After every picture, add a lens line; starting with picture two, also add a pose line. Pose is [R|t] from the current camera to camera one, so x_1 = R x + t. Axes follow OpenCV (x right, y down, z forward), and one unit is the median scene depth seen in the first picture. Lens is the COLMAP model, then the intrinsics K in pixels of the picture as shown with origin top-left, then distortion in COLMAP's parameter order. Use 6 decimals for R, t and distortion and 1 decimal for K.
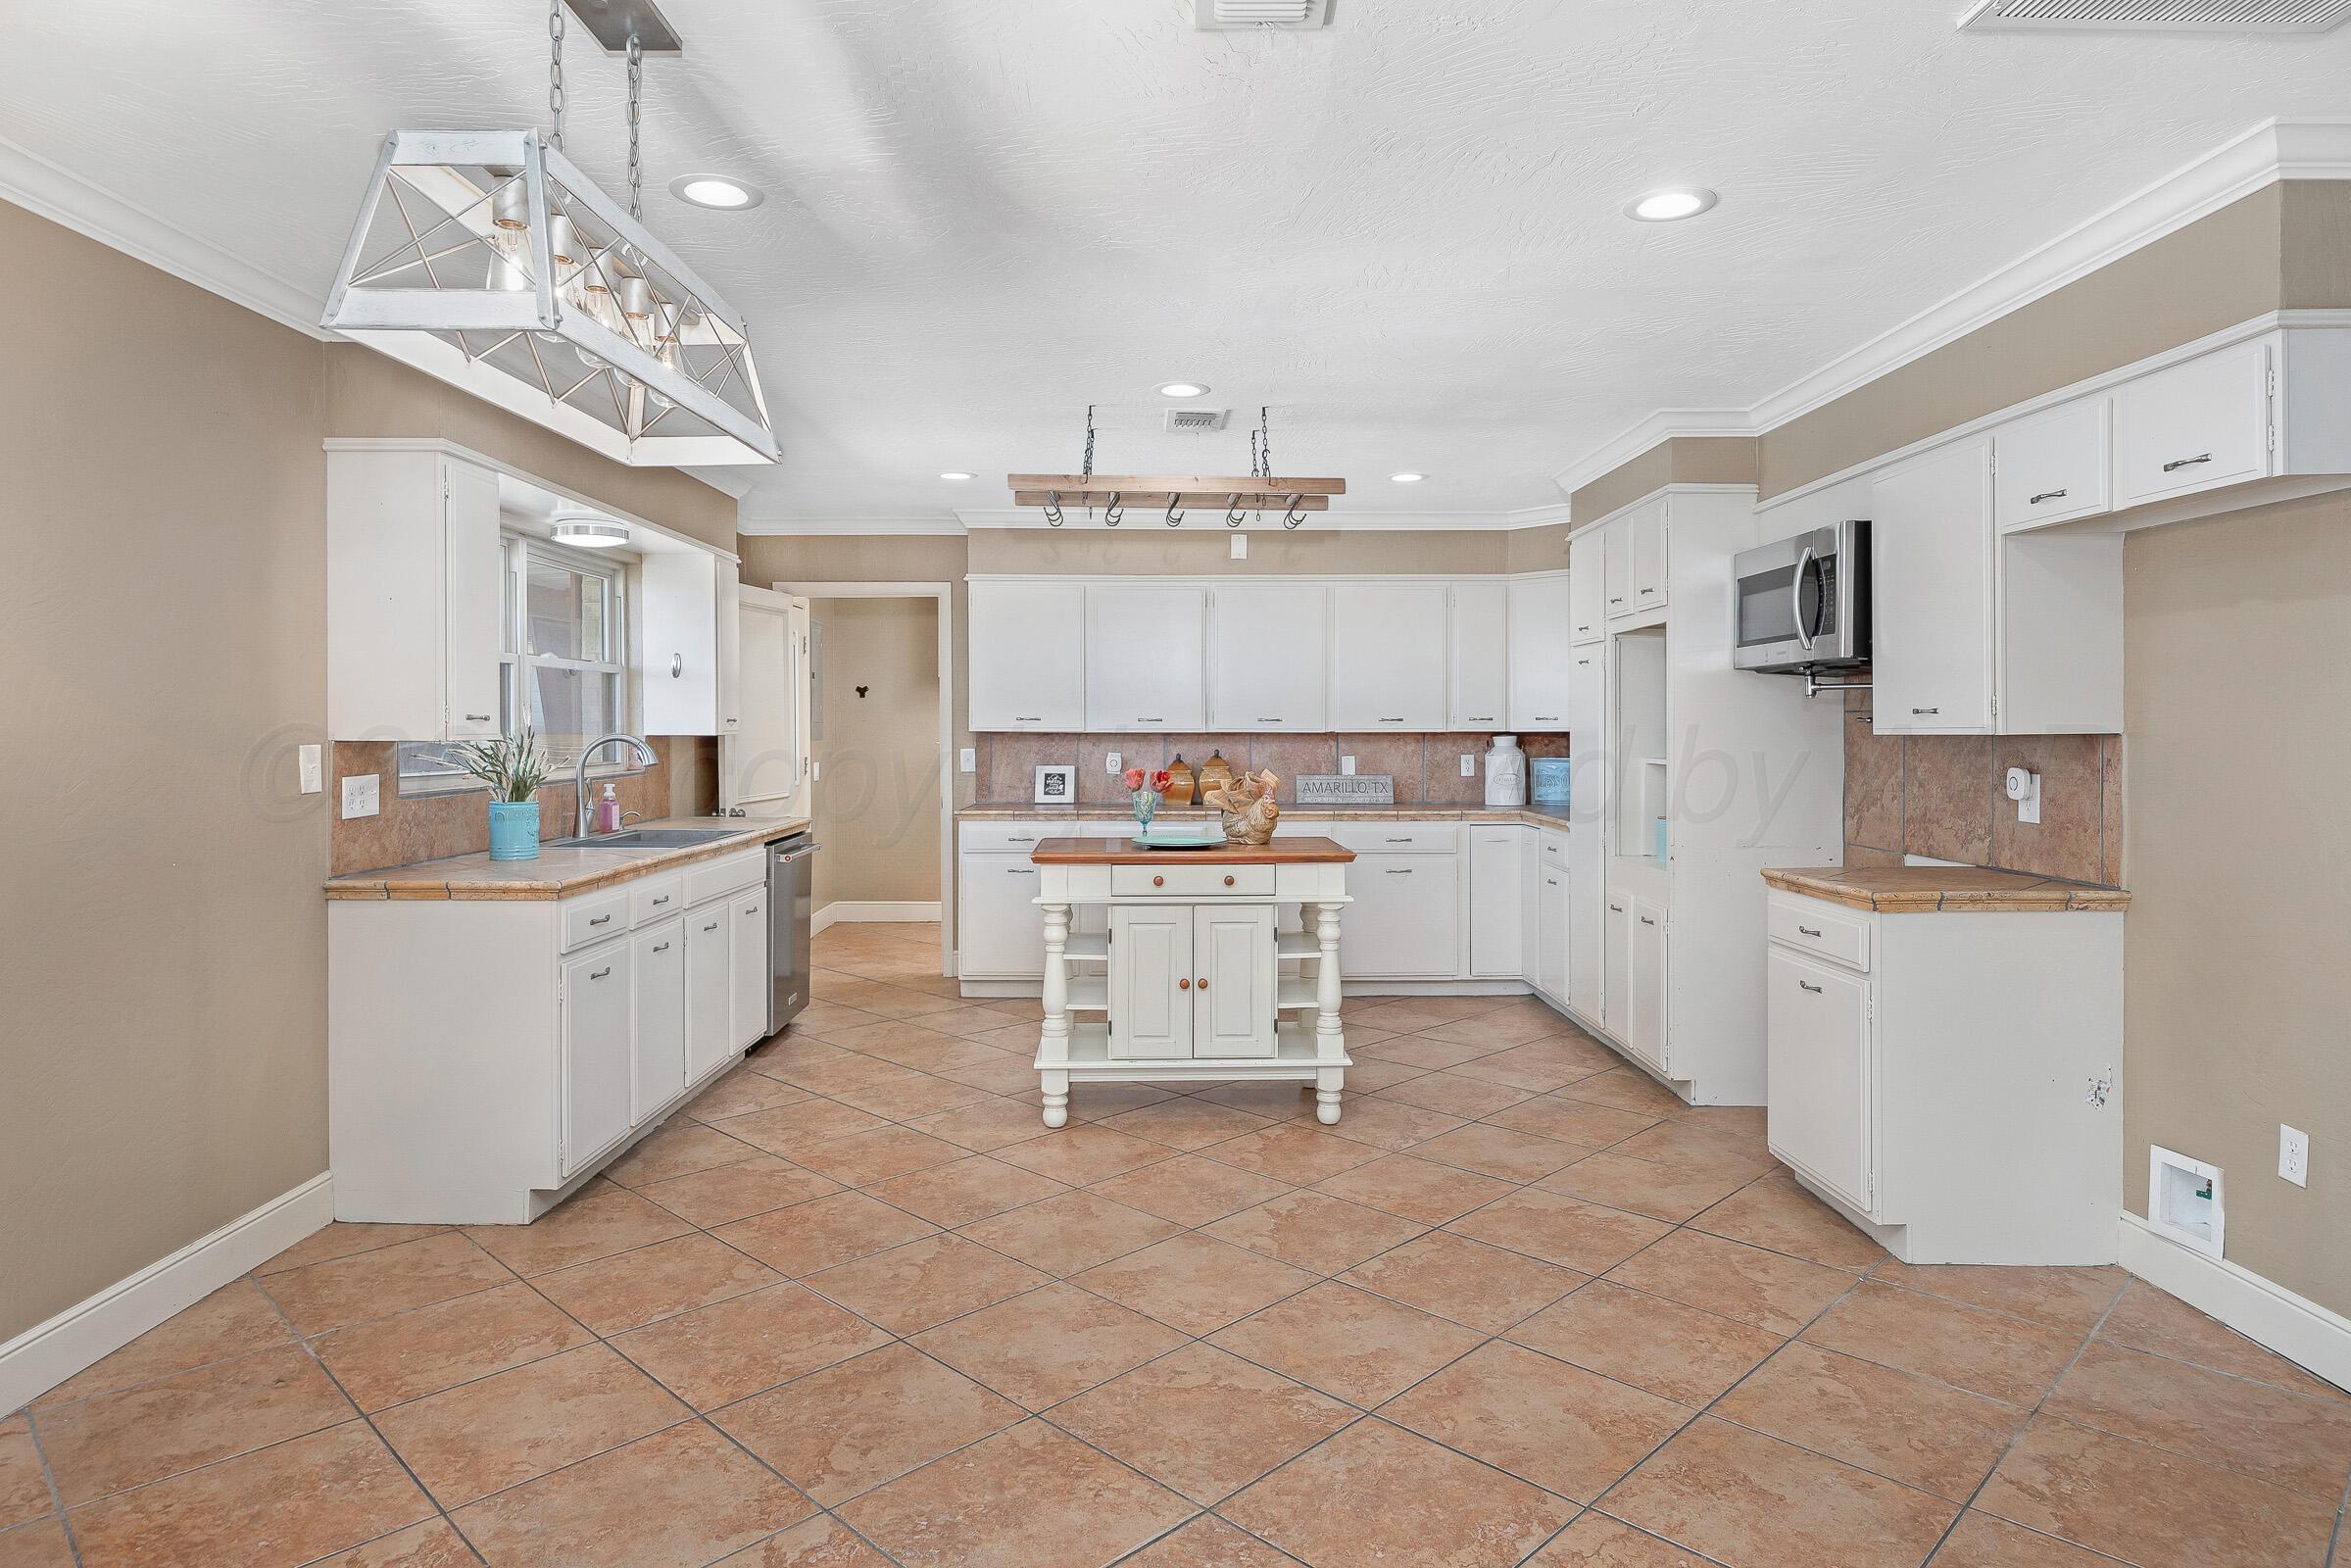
lens RADIAL K [[1367.8, 0, 1172.4], [0, 1367.8, 729.8], [0, 0, 1]] dist [-0.011694, 0.001857]
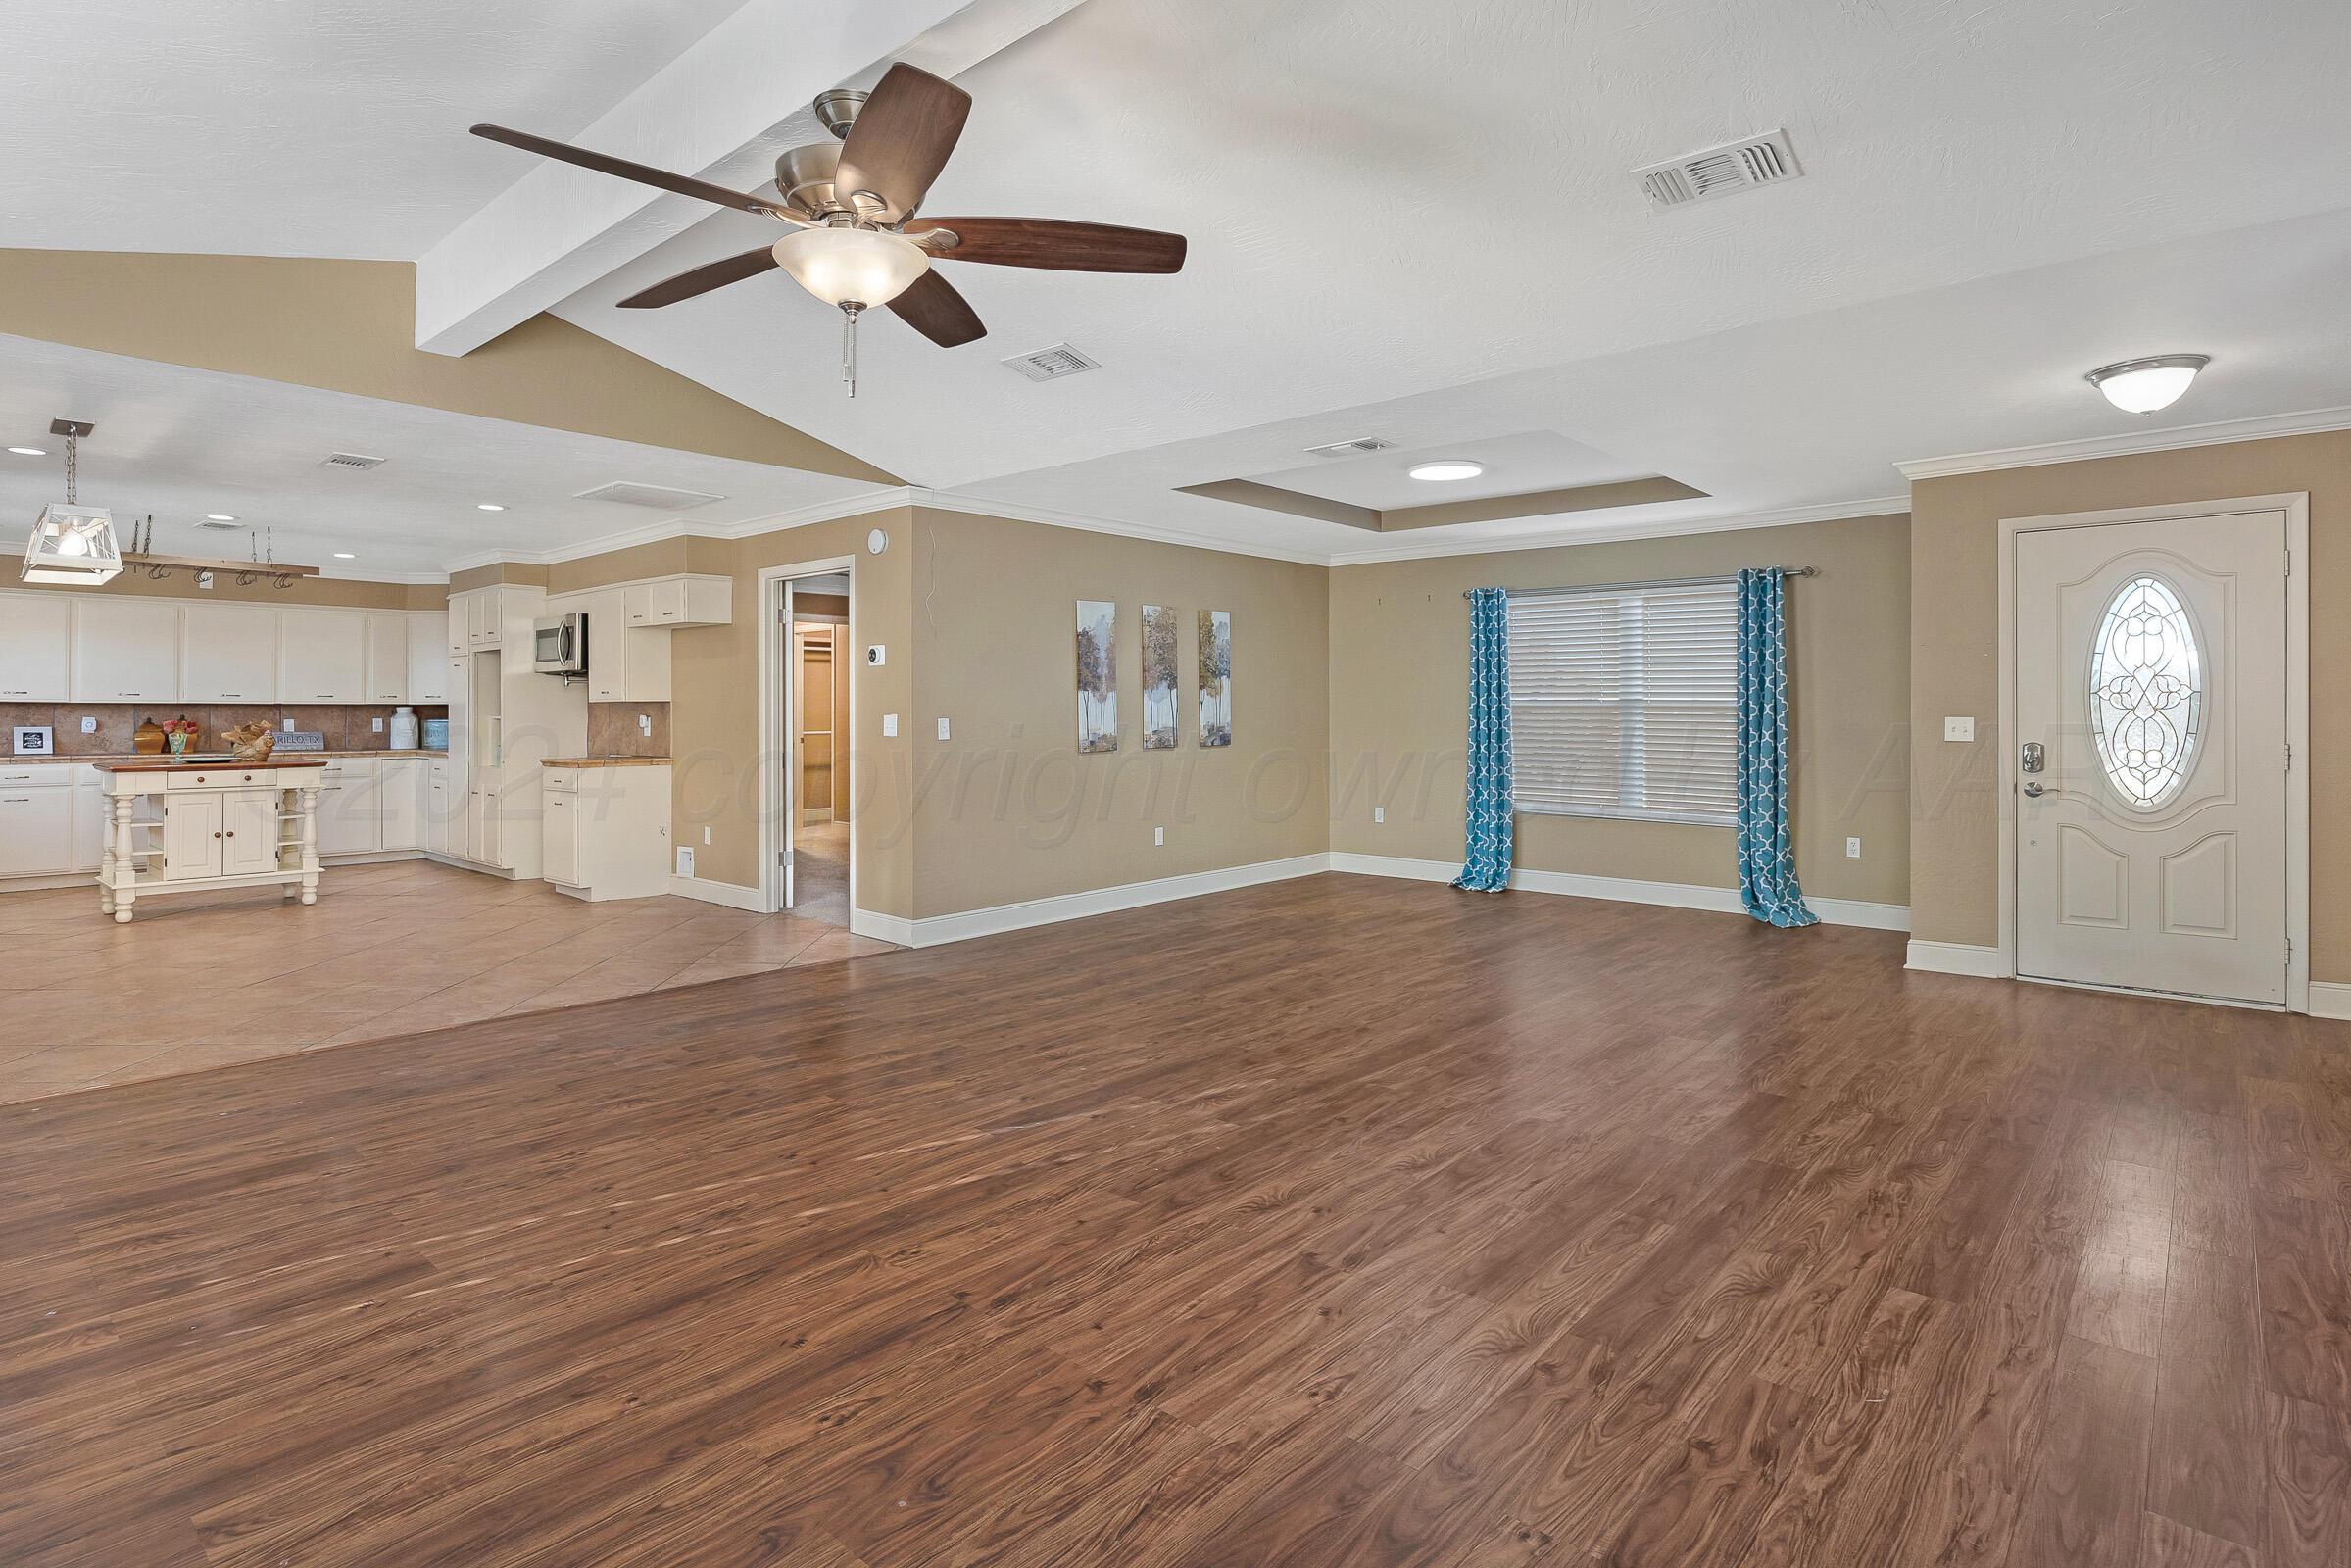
lens RADIAL K [[1192.2, 0, 1174.9], [0, 1192.2, 710.5], [0, 0, 1]] dist [-0.016363, -0.000804]
pose [[0.672385, 0.003426, 0.740193, -0.286867], [0.000126, 0.999989, -0.004742, 0.023909], [-0.740201, 0.003282, 0.672377, -0.984096]]
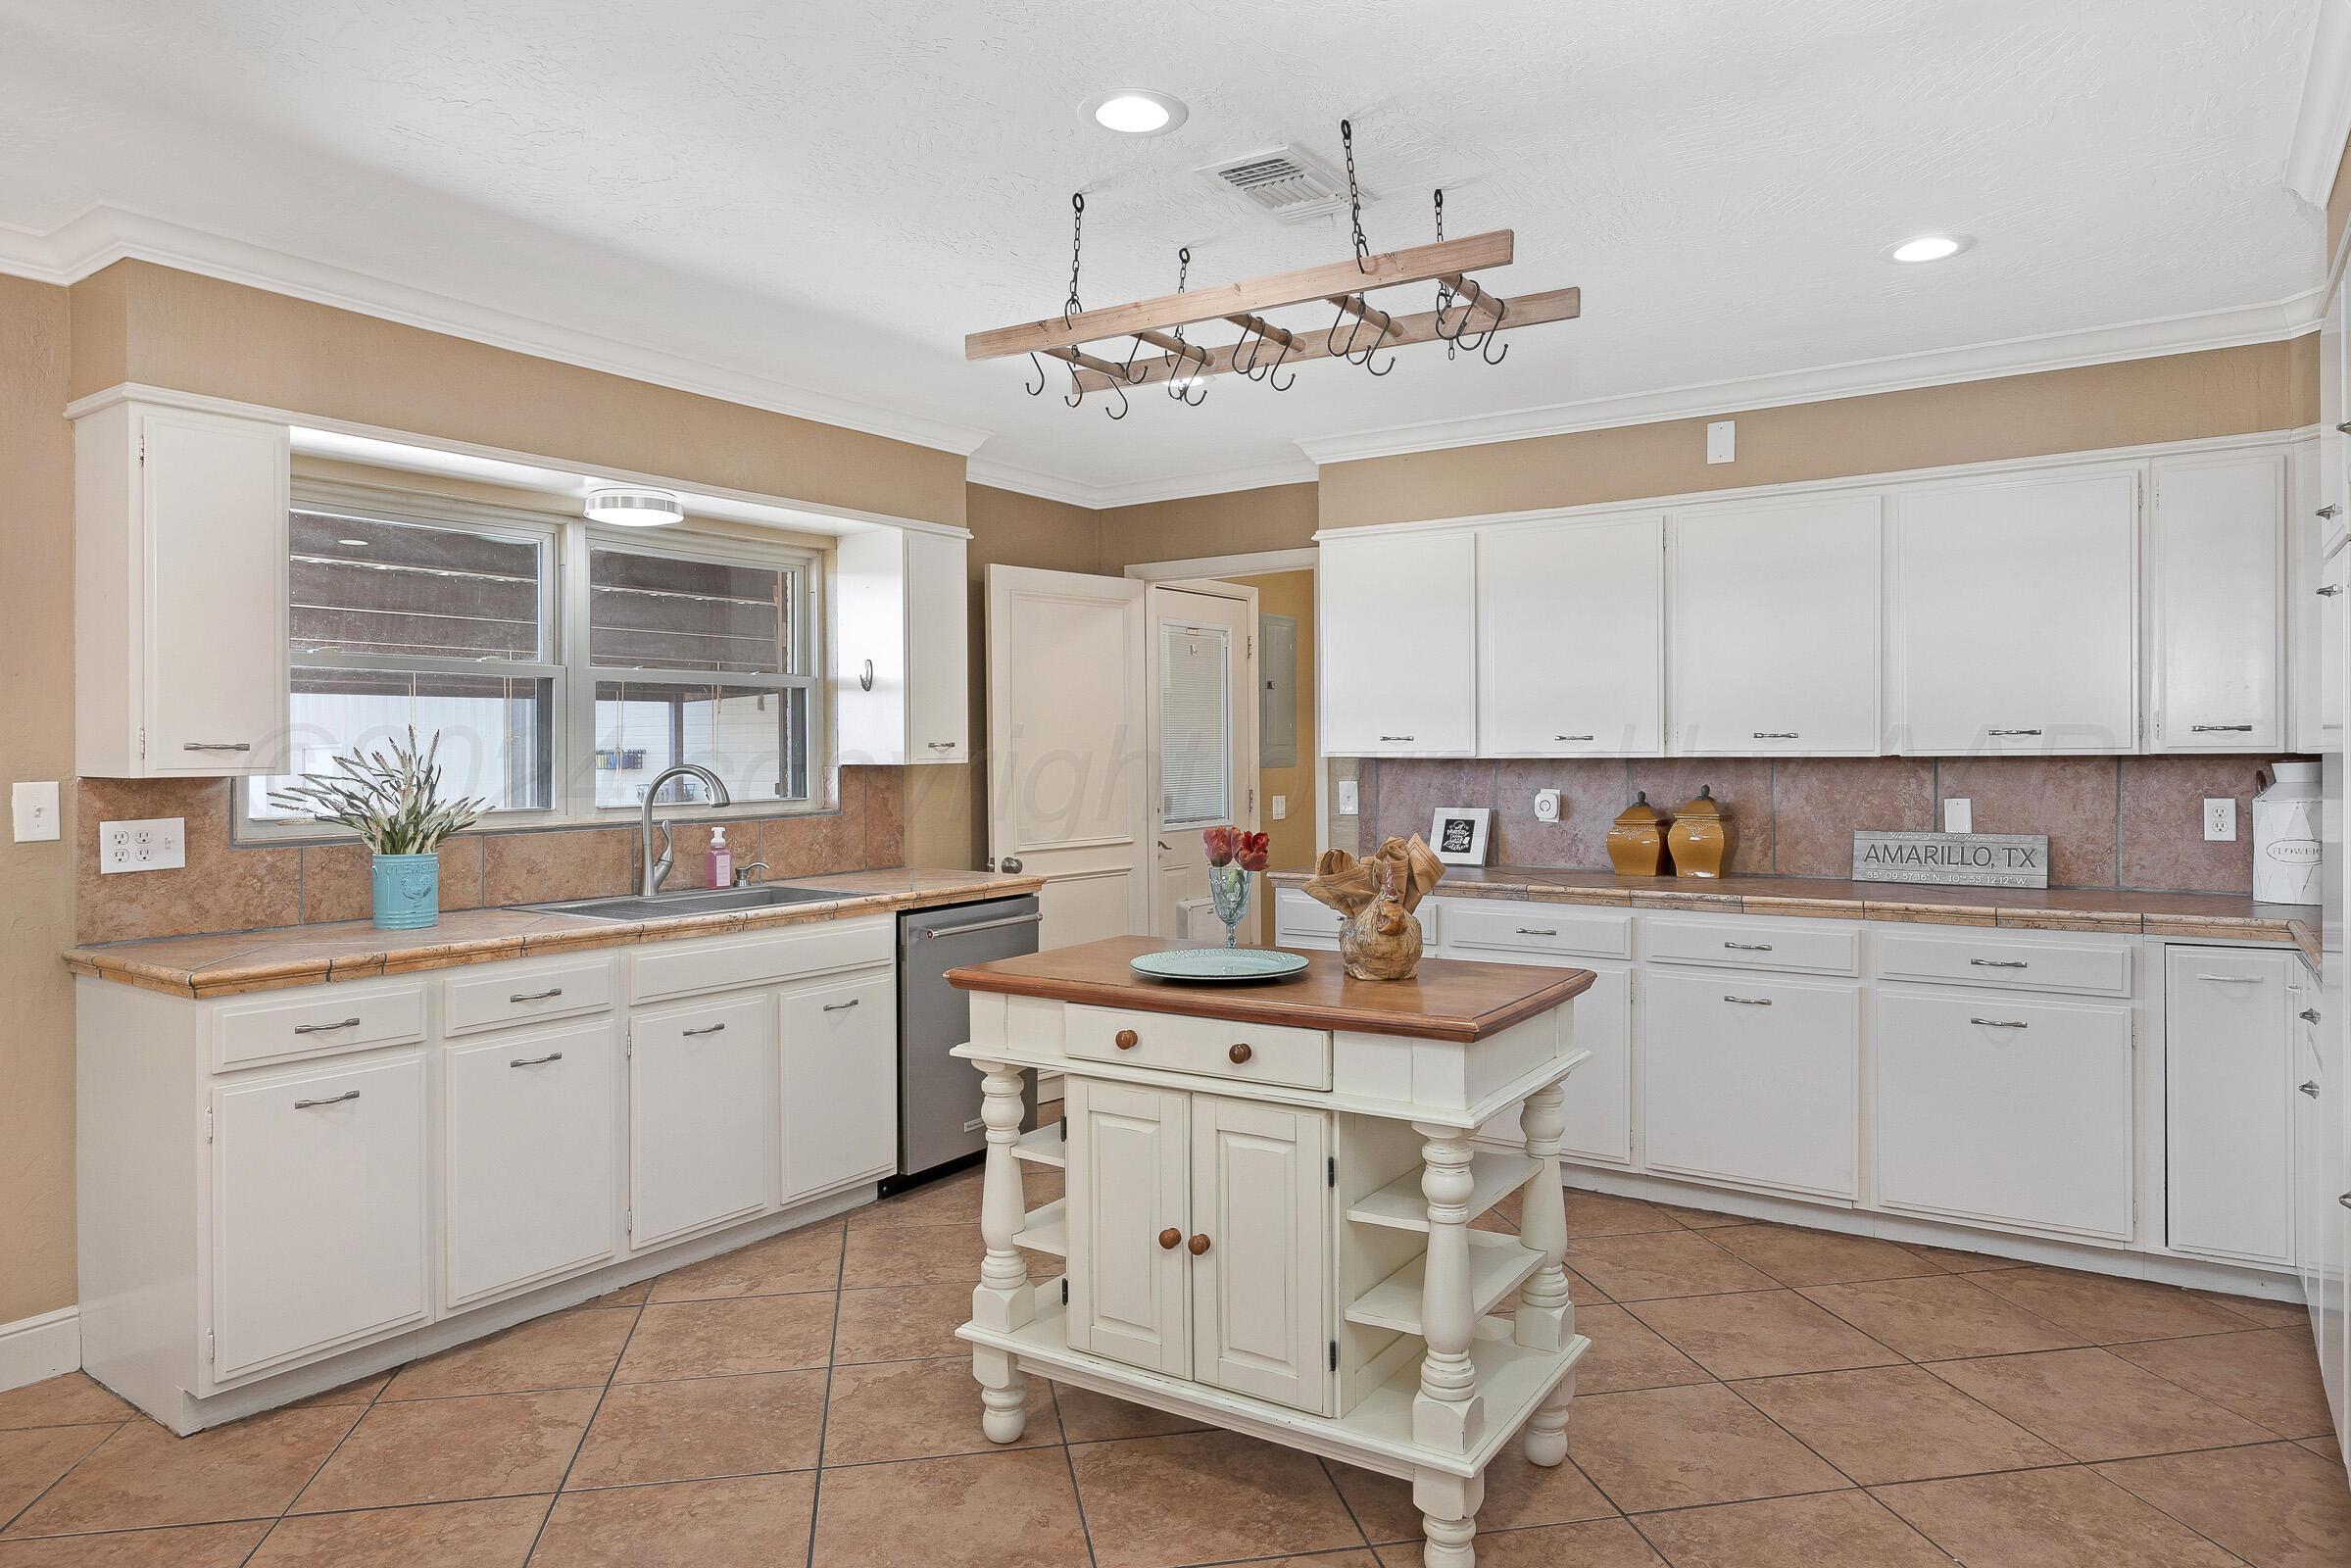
lens RADIAL K [[1462.5, 0, 1176.2], [0, 1462.5, 746.9], [0, 0, 1]] dist [-0.017721, -0.000722]
pose [[0.819049, -0.007641, -0.573673, 0.322634], [0.005999, 0.999971, -0.004755, -0.001549], [0.573693, 0.000453, 0.819071, 0.519422]]
